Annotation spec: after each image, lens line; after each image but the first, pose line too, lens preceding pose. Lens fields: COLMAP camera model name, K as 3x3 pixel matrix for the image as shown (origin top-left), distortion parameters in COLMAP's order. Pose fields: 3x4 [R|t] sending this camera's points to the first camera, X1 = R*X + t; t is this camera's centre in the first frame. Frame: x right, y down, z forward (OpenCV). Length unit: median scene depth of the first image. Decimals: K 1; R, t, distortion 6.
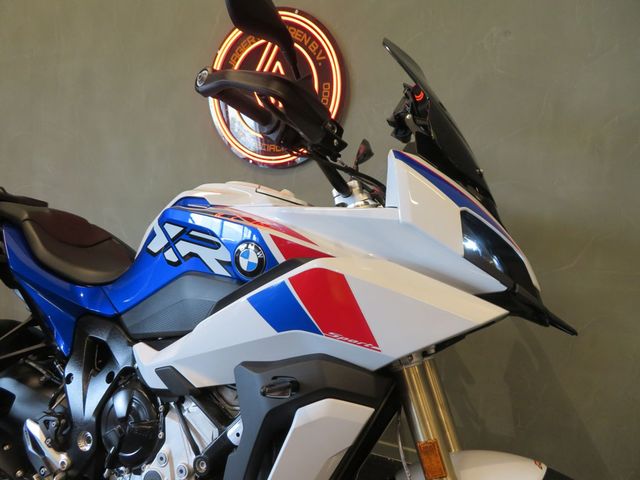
lens RADIAL K [[455.9, 0, 319.8], [0, 455.9, 242.4], [0, 0, 1]] dist [-0.011154, 0.004492]
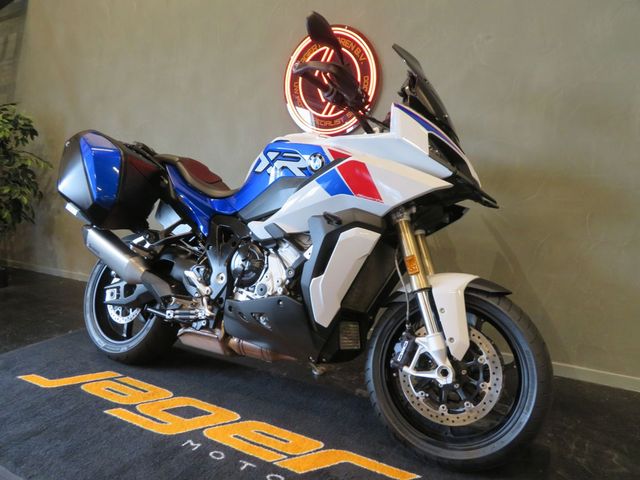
lens RADIAL K [[455.9, 0, 326.4], [0, 455.9, 243.2], [0, 0, 1]] dist [-0.011154, 0.004492]
pose [[0.994792, 0.010461, -0.101389, 0.076405], [-0.011906, 0.999836, -0.013654, 0.375495], [0.101229, 0.014790, 0.994753, -0.822132]]
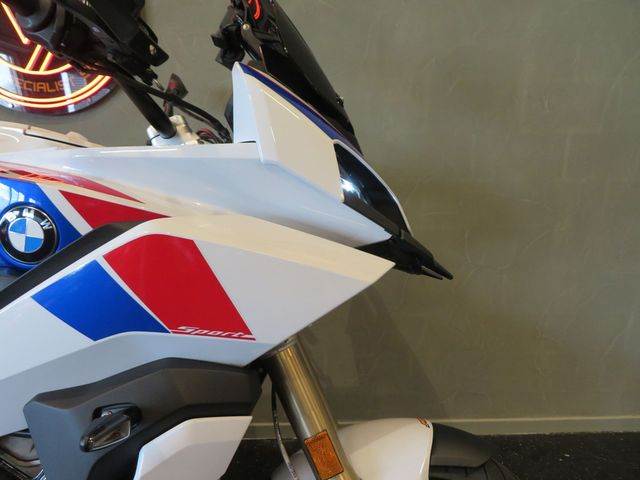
lens RADIAL K [[455.9, 0, 320.0], [0, 455.9, 241.1], [0, 0, 1]] dist [-0.011154, 0.004492]
pose [[0.906914, -0.108921, 0.406992, -0.043652], [0.078474, 0.992770, 0.090823, 0.021241], [-0.413942, -0.050430, 0.908905, 0.258149]]
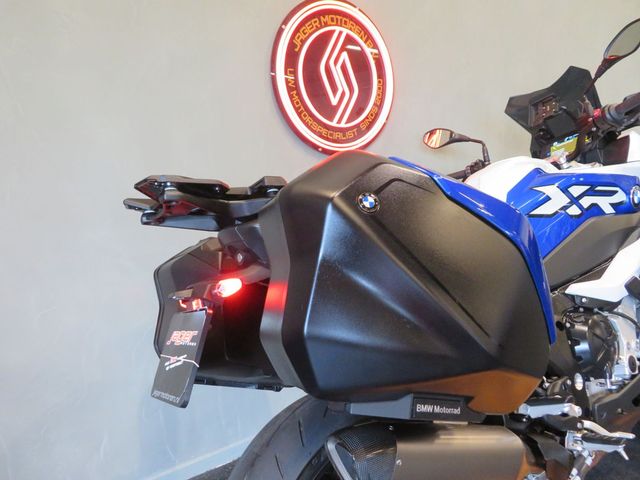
lens RADIAL K [[455.9, 0, 321.0], [0, 455.9, 240.1], [0, 0, 1]] dist [-0.011154, 0.004492]
pose [[0.522039, -0.176024, 0.834560, -2.040031], [0.186596, 0.978340, 0.089629, -0.158229], [-0.832260, 0.108936, 0.543577, 1.025671]]
